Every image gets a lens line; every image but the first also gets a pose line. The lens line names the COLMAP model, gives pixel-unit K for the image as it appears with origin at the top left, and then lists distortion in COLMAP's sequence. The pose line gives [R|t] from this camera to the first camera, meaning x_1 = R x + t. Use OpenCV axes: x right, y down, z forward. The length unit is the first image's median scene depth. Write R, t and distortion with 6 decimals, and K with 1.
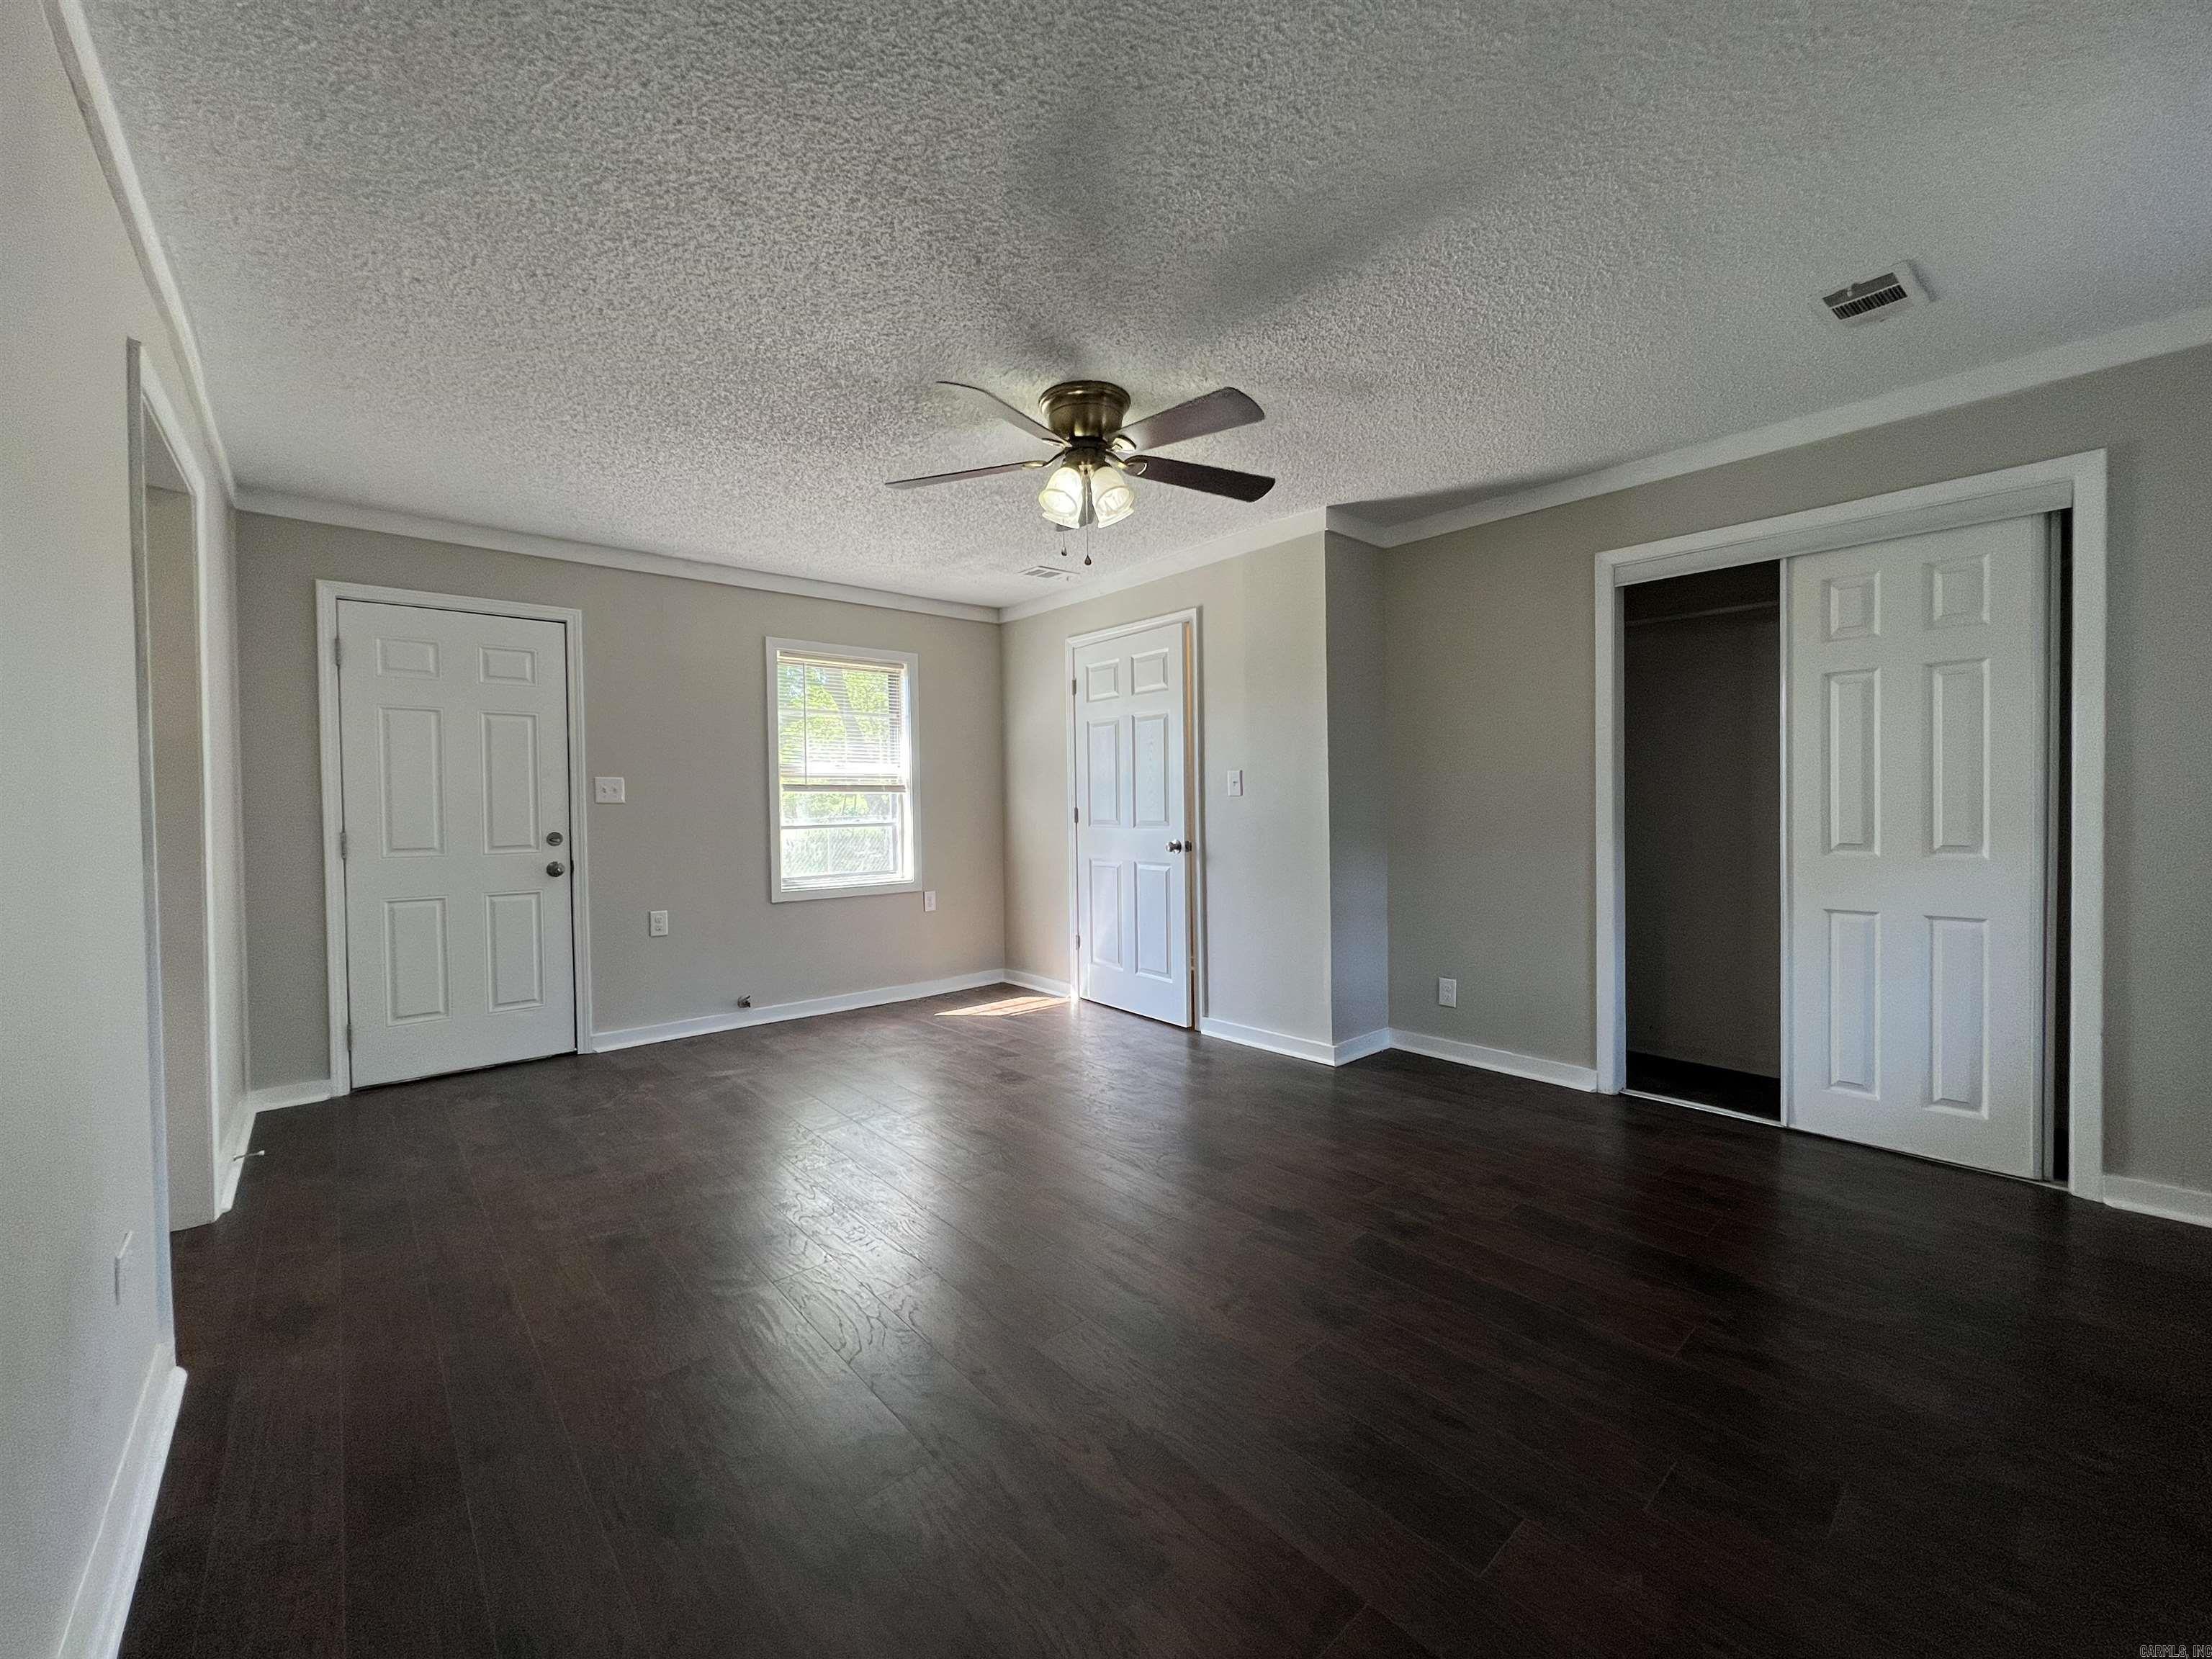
lens RADIAL K [[882.1, 0, 1101.6], [0, 882.1, 822.6], [0, 0, 1]] dist [-0.000926, -0.000074]
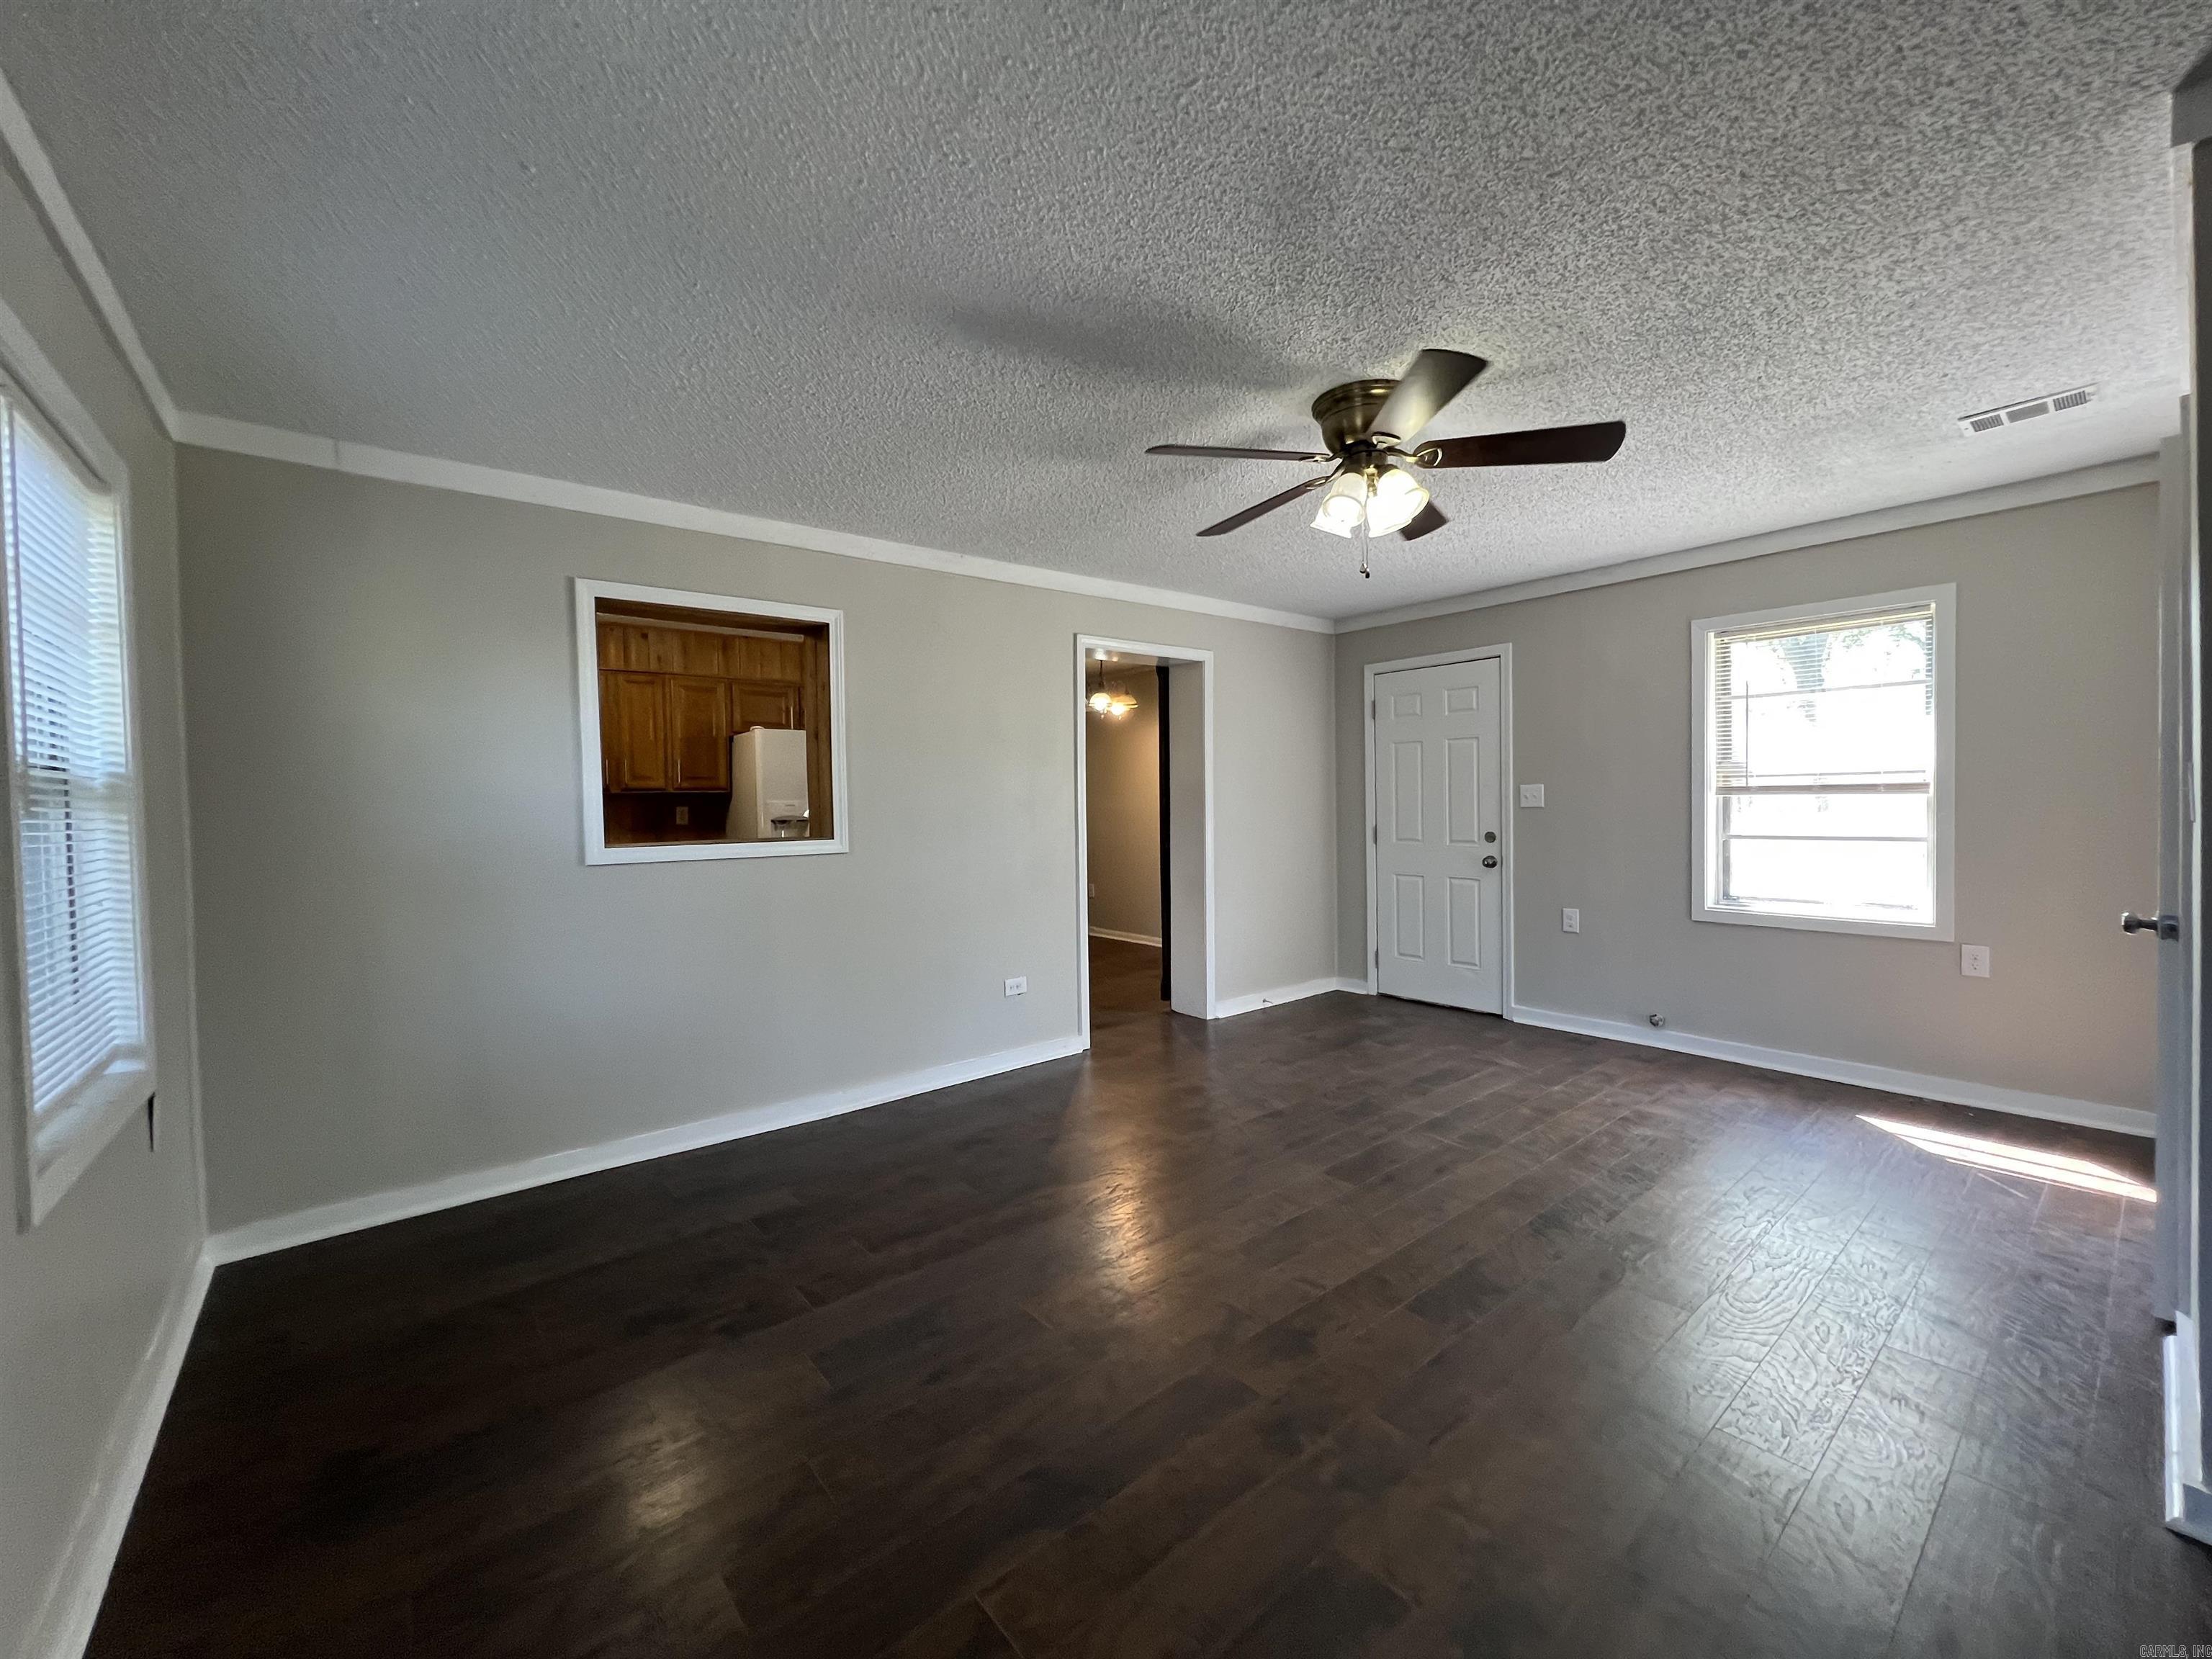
lens RADIAL K [[882.9, 0, 1098.7], [0, 882.9, 821.0], [0, 0, 1]] dist [-0.000153, 0.000056]
pose [[-0.036674, 0.036217, -0.998671, 0.618408], [-0.005271, 0.999322, 0.036434, -0.044963], [0.999313, 0.006600, -0.036458, 0.502259]]
